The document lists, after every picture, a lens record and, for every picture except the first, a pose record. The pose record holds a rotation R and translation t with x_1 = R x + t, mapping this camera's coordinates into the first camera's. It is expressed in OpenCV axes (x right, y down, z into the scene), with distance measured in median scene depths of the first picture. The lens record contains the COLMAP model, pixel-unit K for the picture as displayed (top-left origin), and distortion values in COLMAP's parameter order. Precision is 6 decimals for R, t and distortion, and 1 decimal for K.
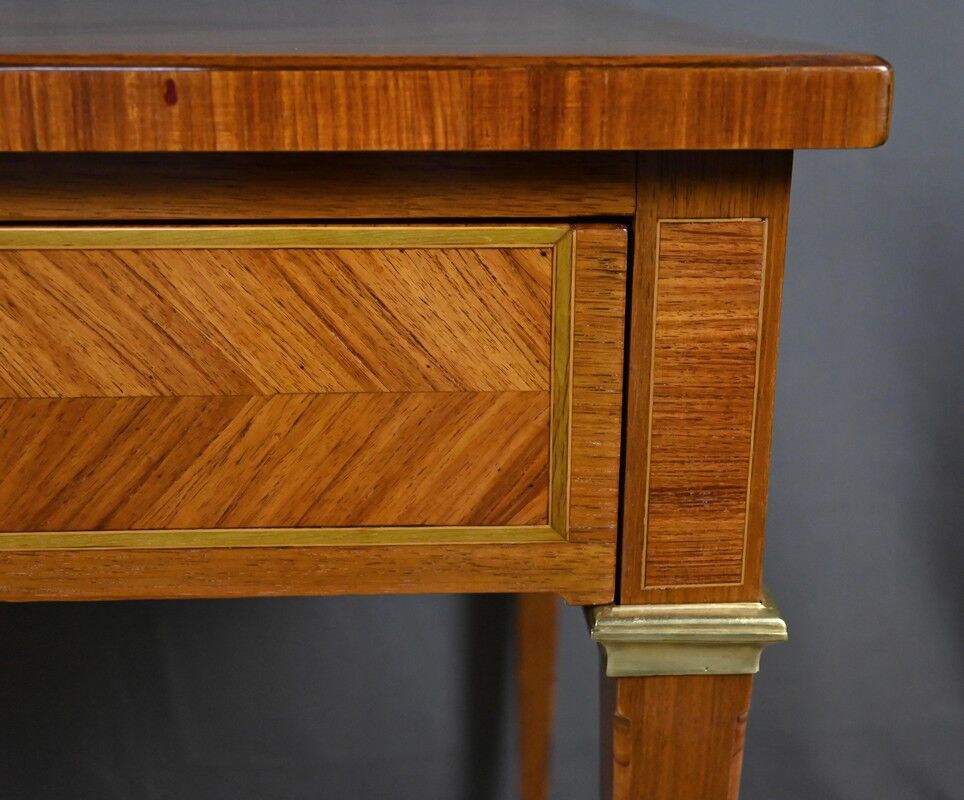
lens RADIAL K [[1392.2, 0, 488.6], [0, 1392.2, 399.2], [0, 0, 1]] dist [-0.002531, 0.000000]
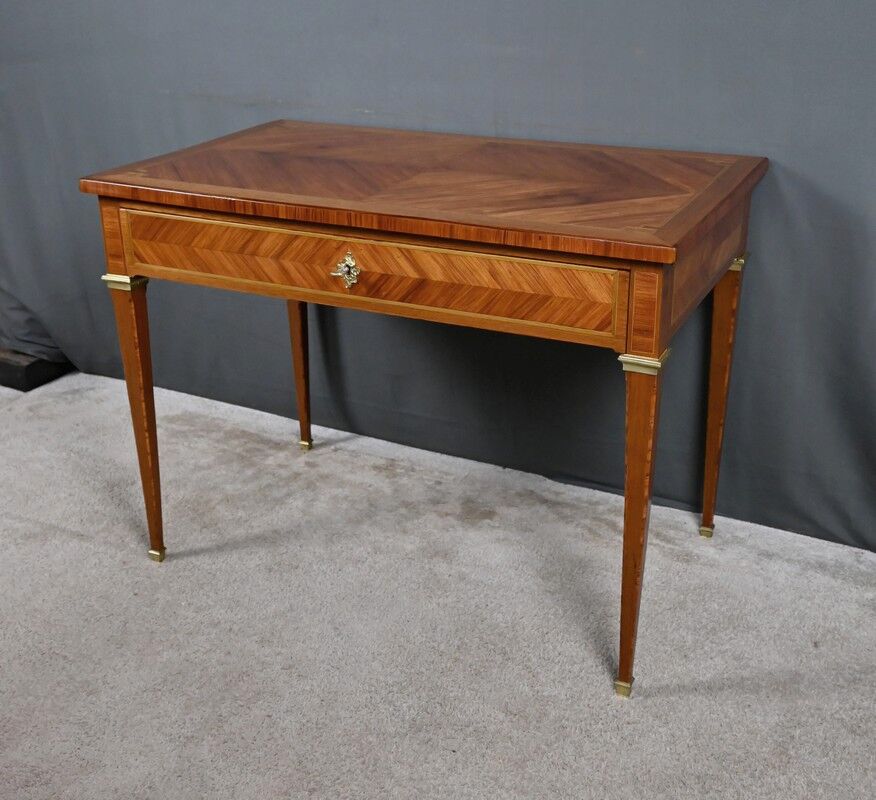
lens RADIAL K [[1210.4, 0, 408.2], [0, 1210.4, 390.6], [0, 0, 1]] dist [0.044472, 0.000000]
pose [[0.865275, 0.173764, -0.470217, 1.420490], [-0.135370, 0.984148, 0.114580, -0.093727], [0.482673, -0.035490, 0.875081, -2.922567]]
